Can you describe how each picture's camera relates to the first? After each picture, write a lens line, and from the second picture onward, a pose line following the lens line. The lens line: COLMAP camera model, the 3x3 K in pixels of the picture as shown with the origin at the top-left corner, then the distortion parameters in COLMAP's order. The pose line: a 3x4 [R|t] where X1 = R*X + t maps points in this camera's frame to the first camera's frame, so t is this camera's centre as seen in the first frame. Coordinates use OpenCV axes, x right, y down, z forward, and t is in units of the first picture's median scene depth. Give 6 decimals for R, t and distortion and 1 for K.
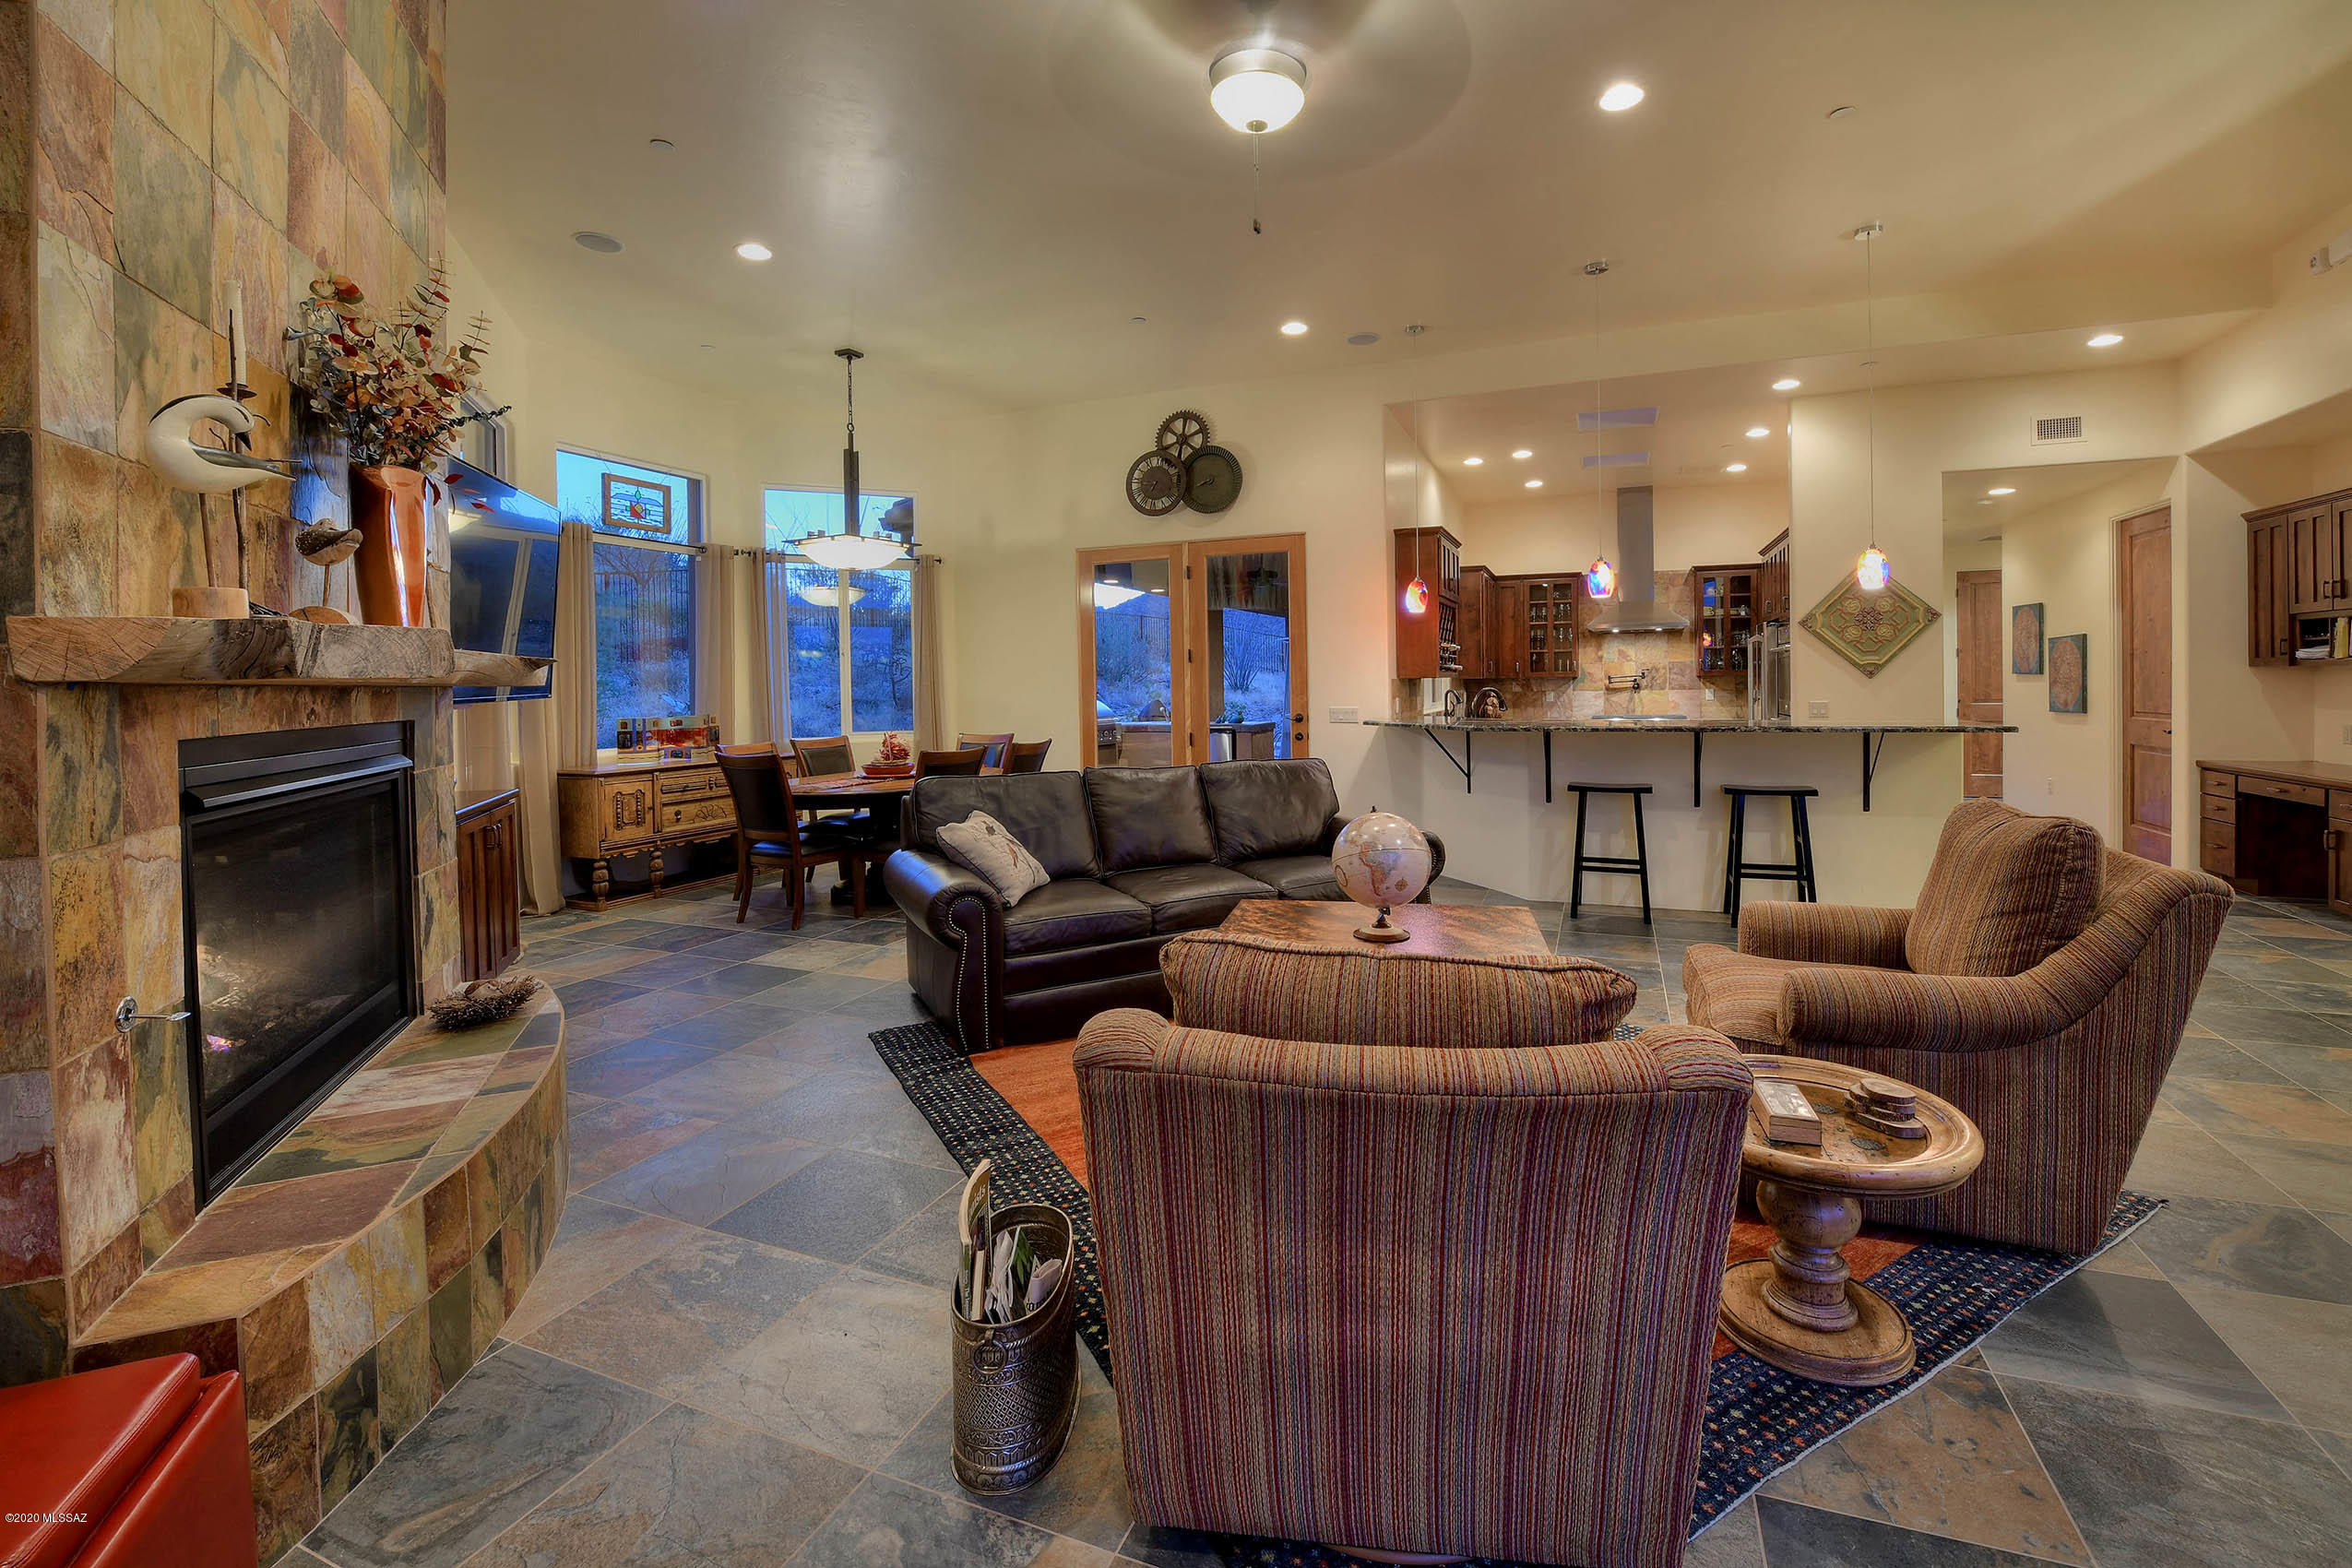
lens RADIAL K [[1002.5, 0, 1168.3], [0, 1002.5, 694.7], [0, 0, 1]] dist [-0.010648, -0.002294]
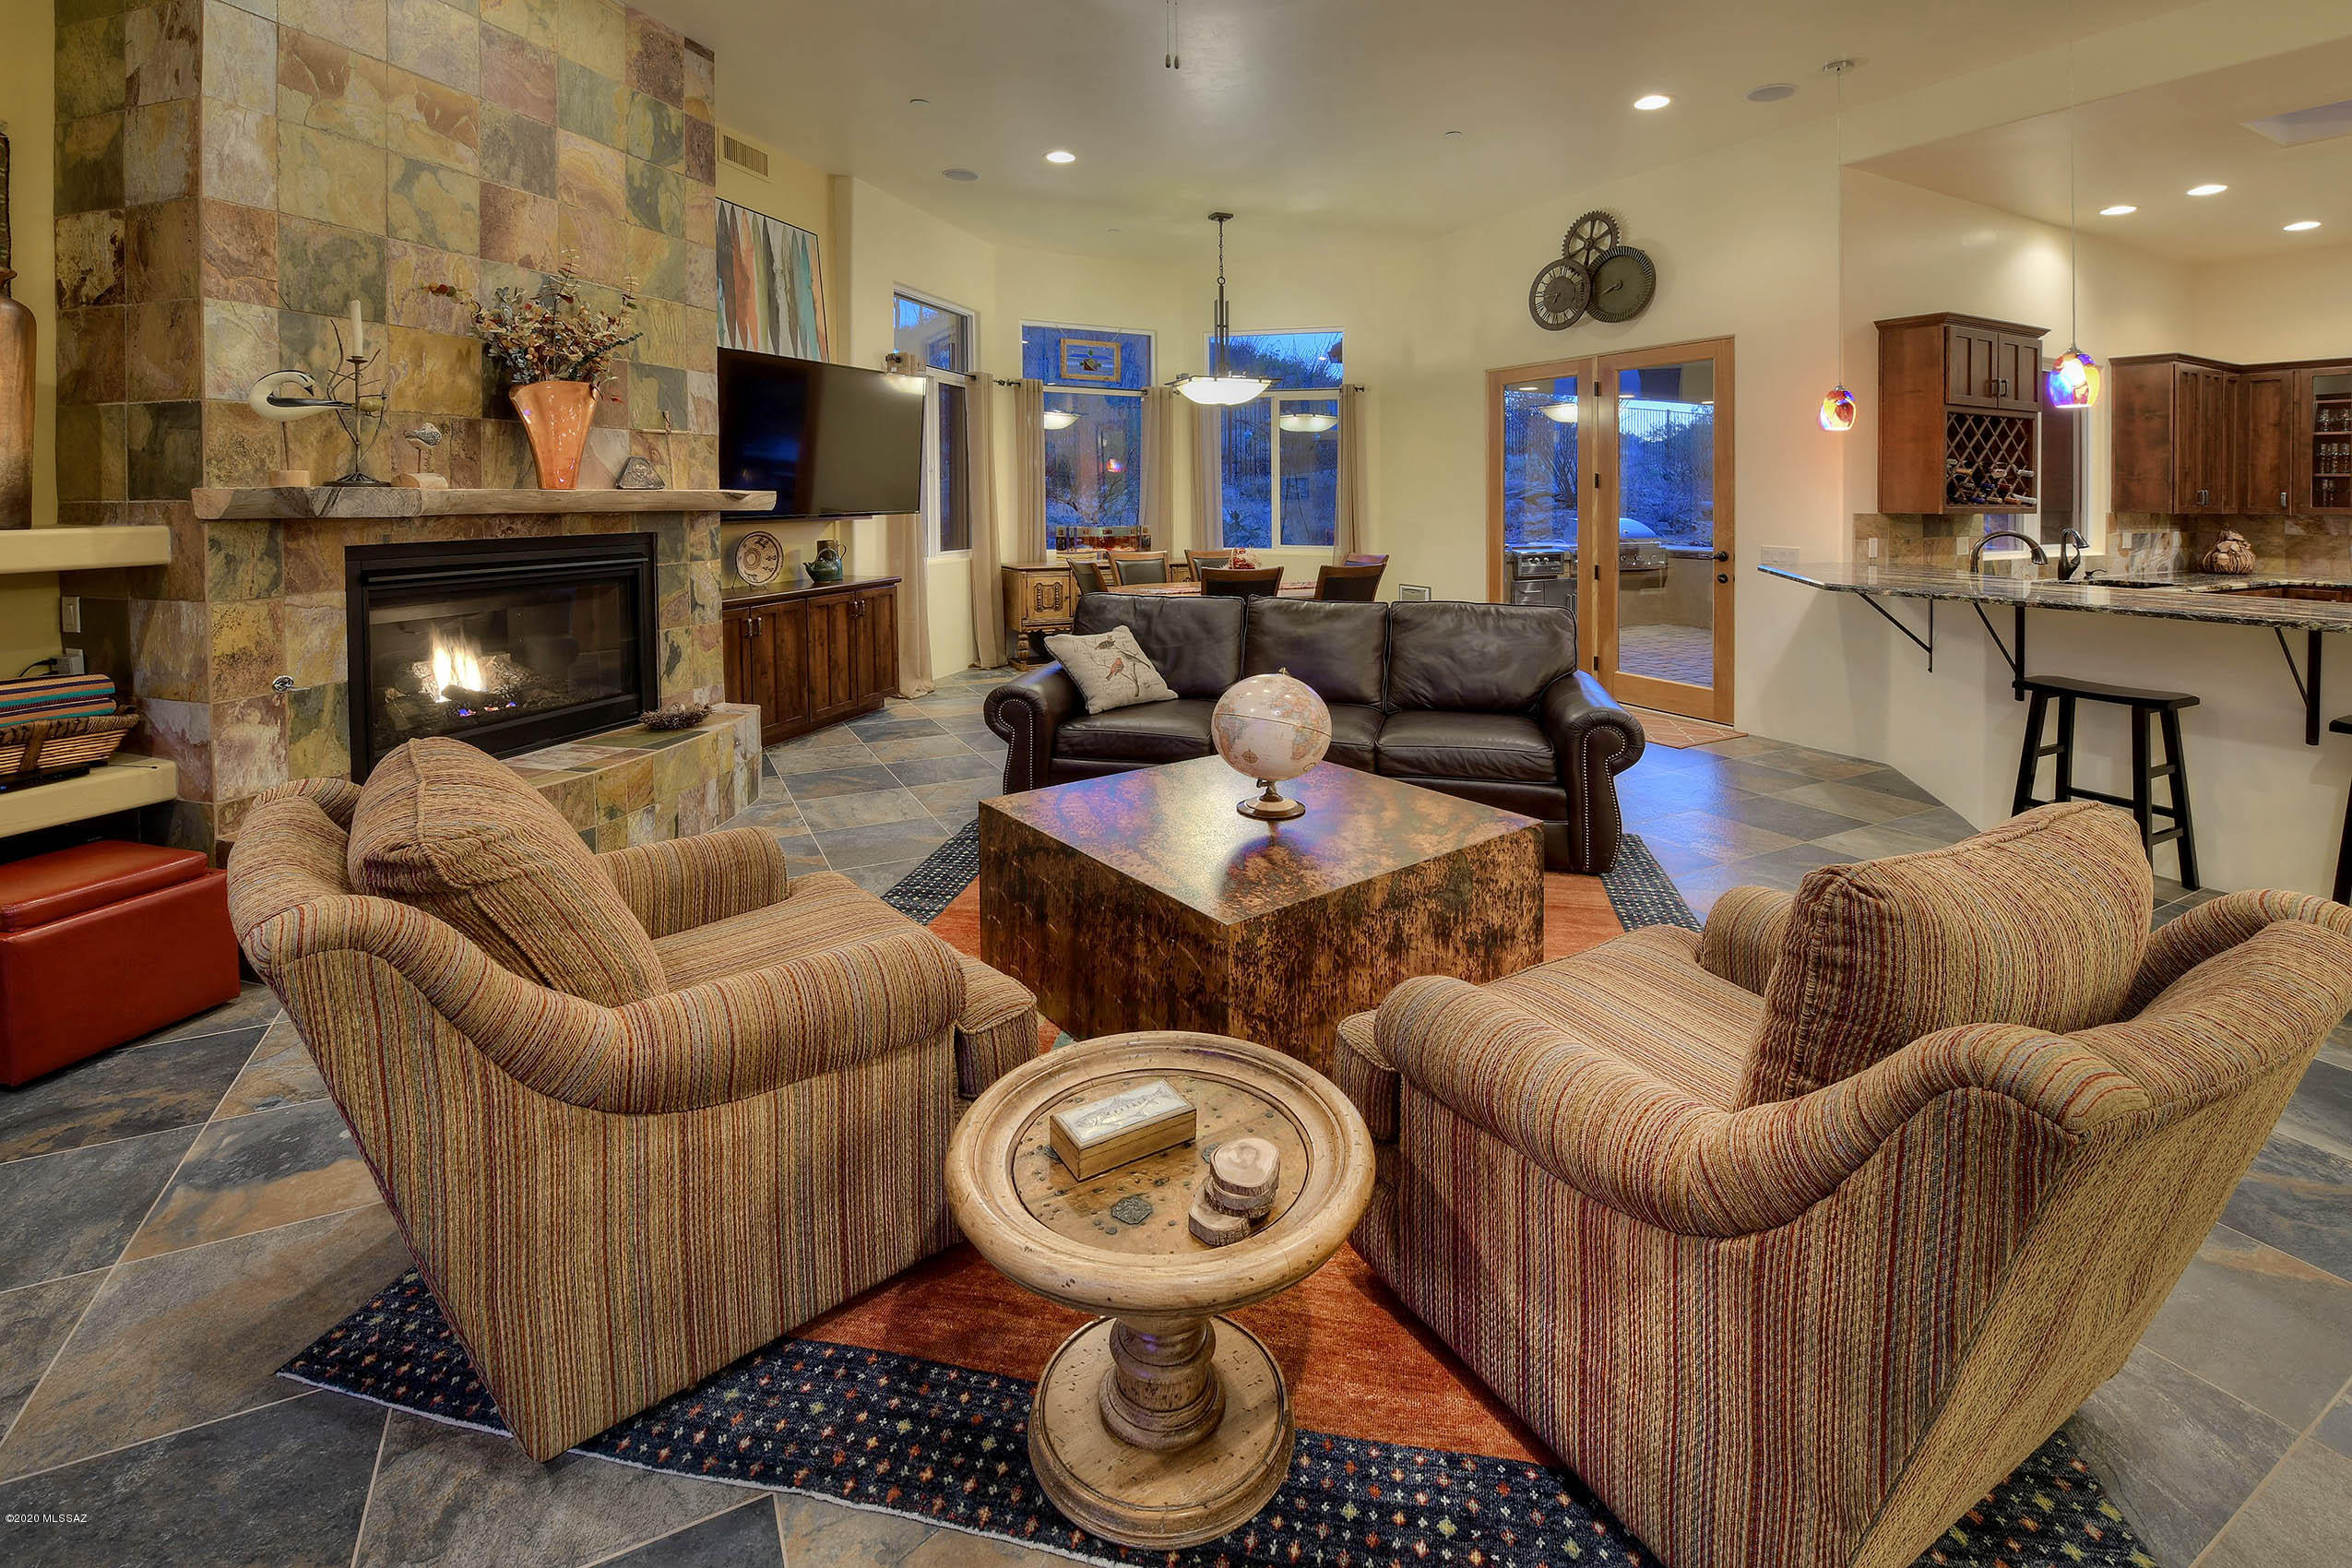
lens RADIAL K [[935.4, 0, 1204.2], [0, 935.4, 514.3], [0, 0, 1]] dist [-0.002658, -0.000841]
pose [[0.788470, 0.032828, -0.614197, 0.296190], [-0.024791, 0.999459, 0.021594, -0.020105], [0.614574, -0.001800, 0.788857, 0.125267]]
